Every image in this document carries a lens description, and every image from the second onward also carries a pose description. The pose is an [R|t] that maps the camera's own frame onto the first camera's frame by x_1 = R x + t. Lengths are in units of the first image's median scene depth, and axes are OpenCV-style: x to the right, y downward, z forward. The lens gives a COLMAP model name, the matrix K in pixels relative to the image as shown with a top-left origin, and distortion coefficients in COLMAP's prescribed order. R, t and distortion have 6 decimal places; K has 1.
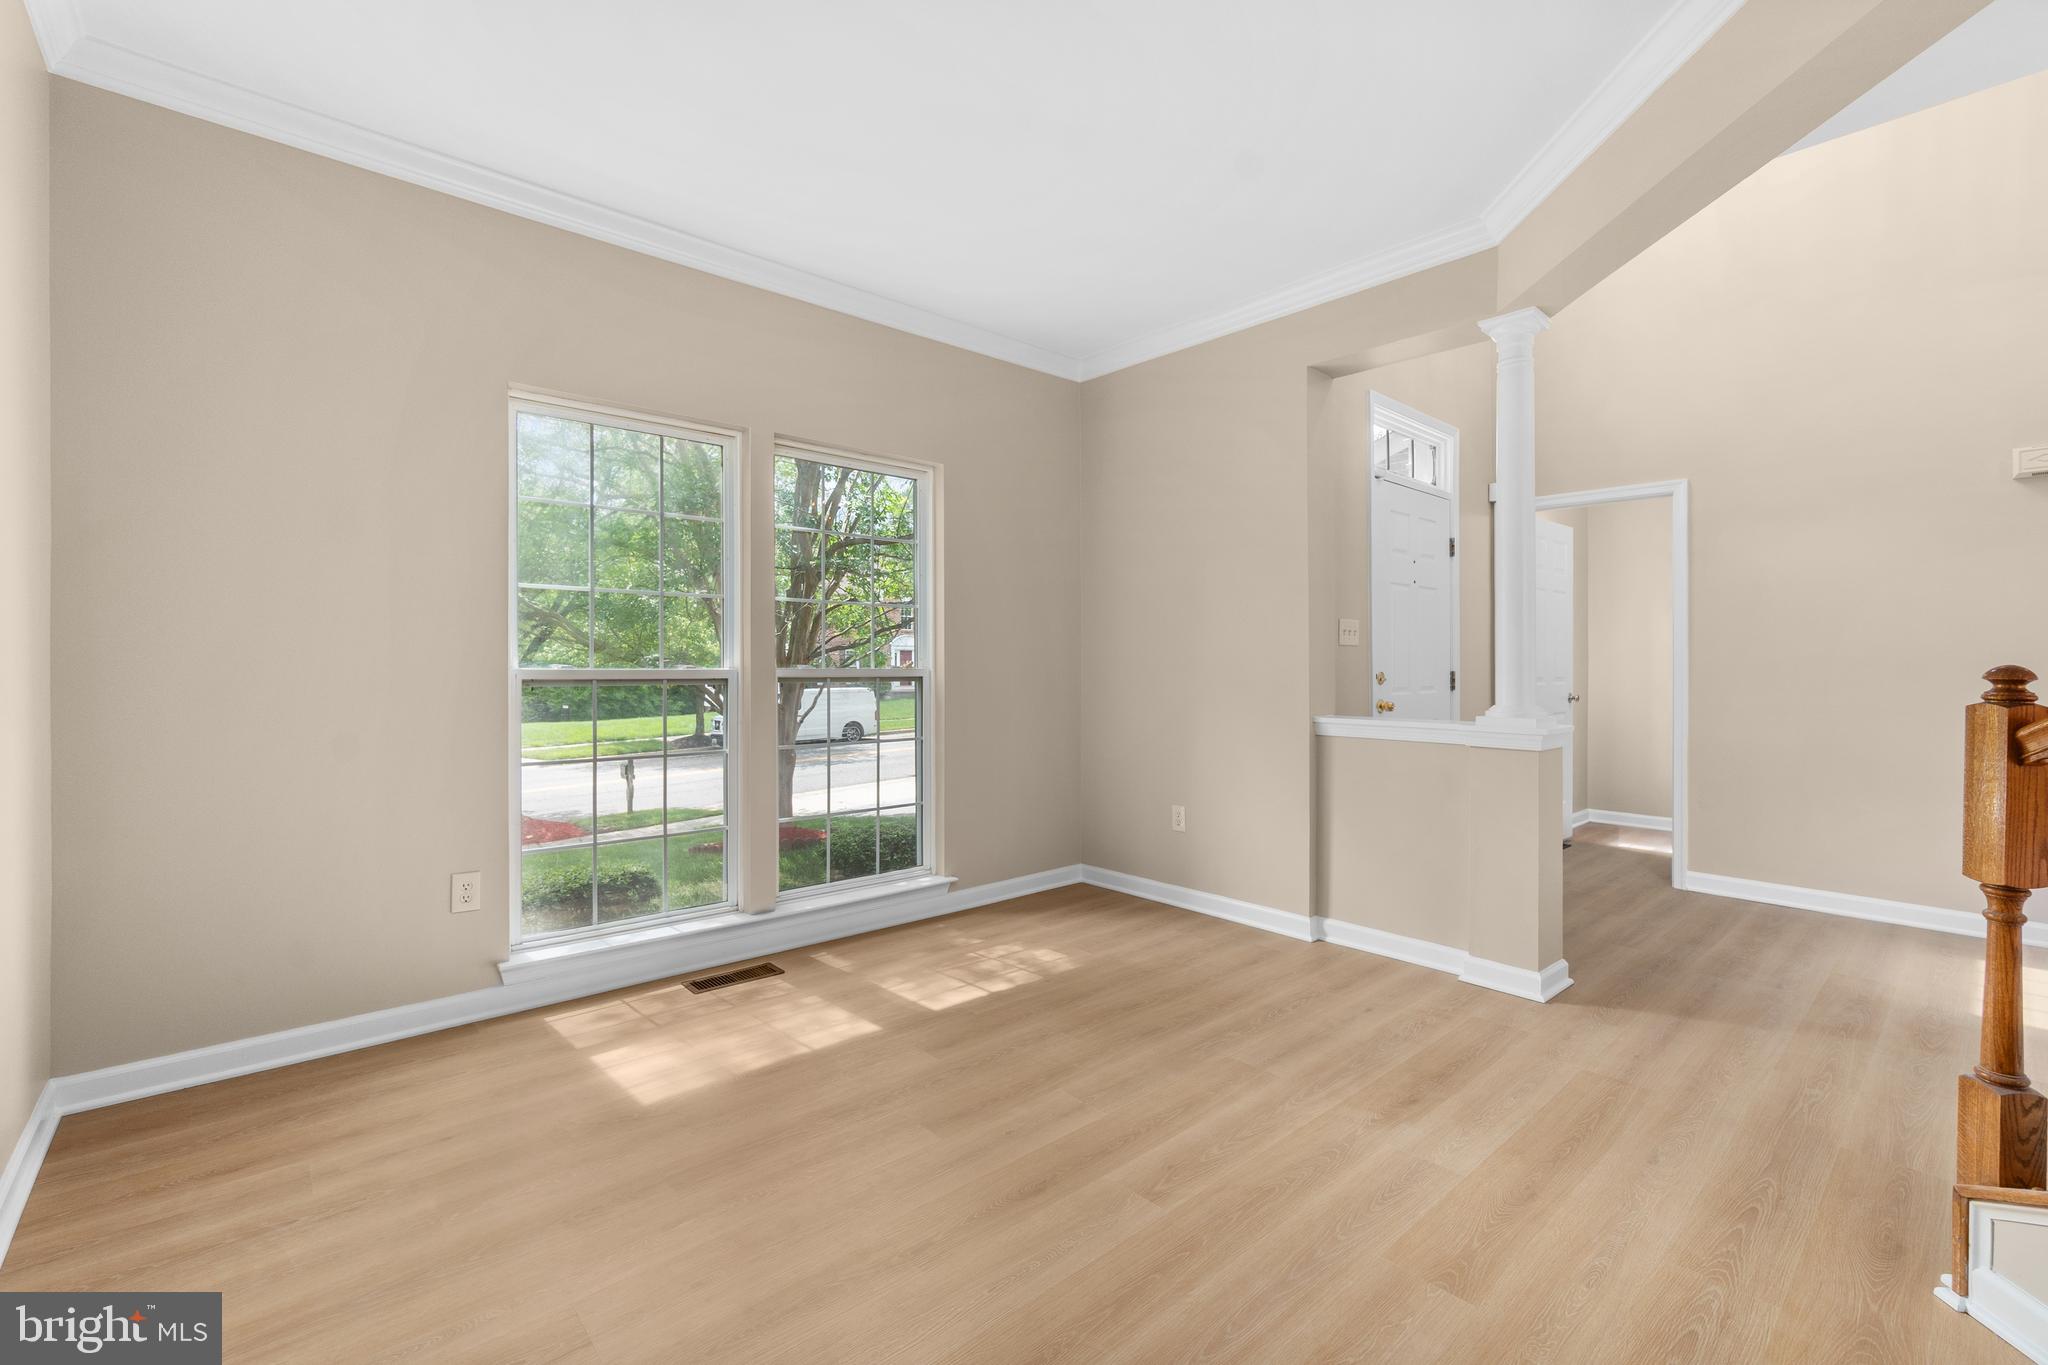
lens RADIAL K [[807.1, 0, 1076.7], [0, 807.1, 661.9], [0, 0, 1]] dist [-0.014078, 0.000046]
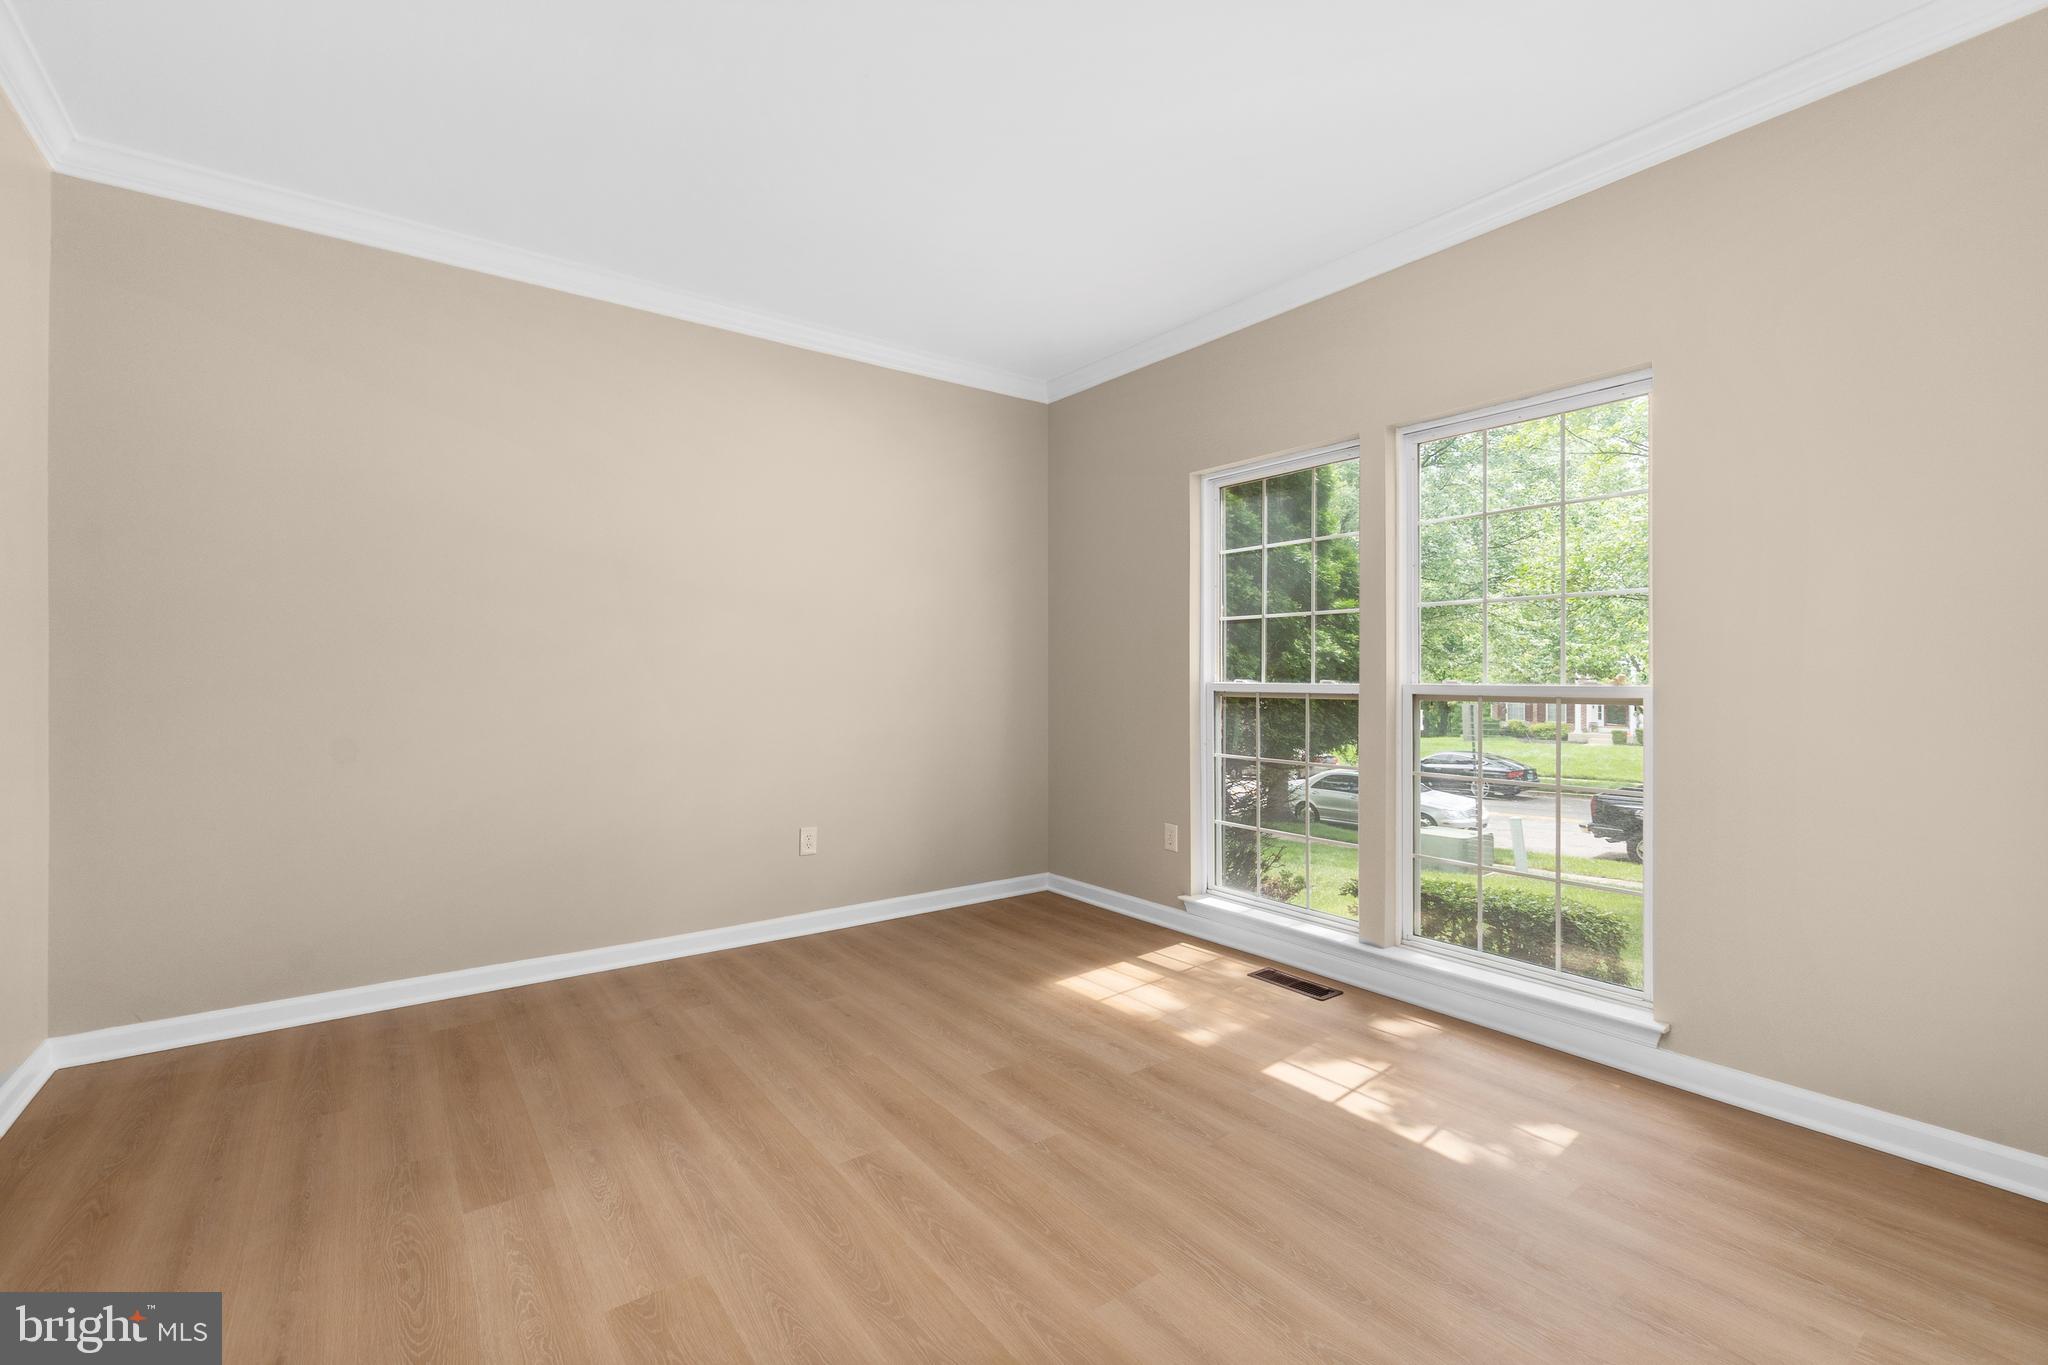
lens RADIAL K [[880.6, 0, 1022.7], [0, 880.6, 672.2], [0, 0, 1]] dist [-0.006638, 0.000181]
pose [[-0.071088, -0.006667, -0.997448, 0.818578], [-0.002730, 0.999975, -0.006489, 0.004510], [0.997466, 0.002261, -0.071105, 0.836135]]
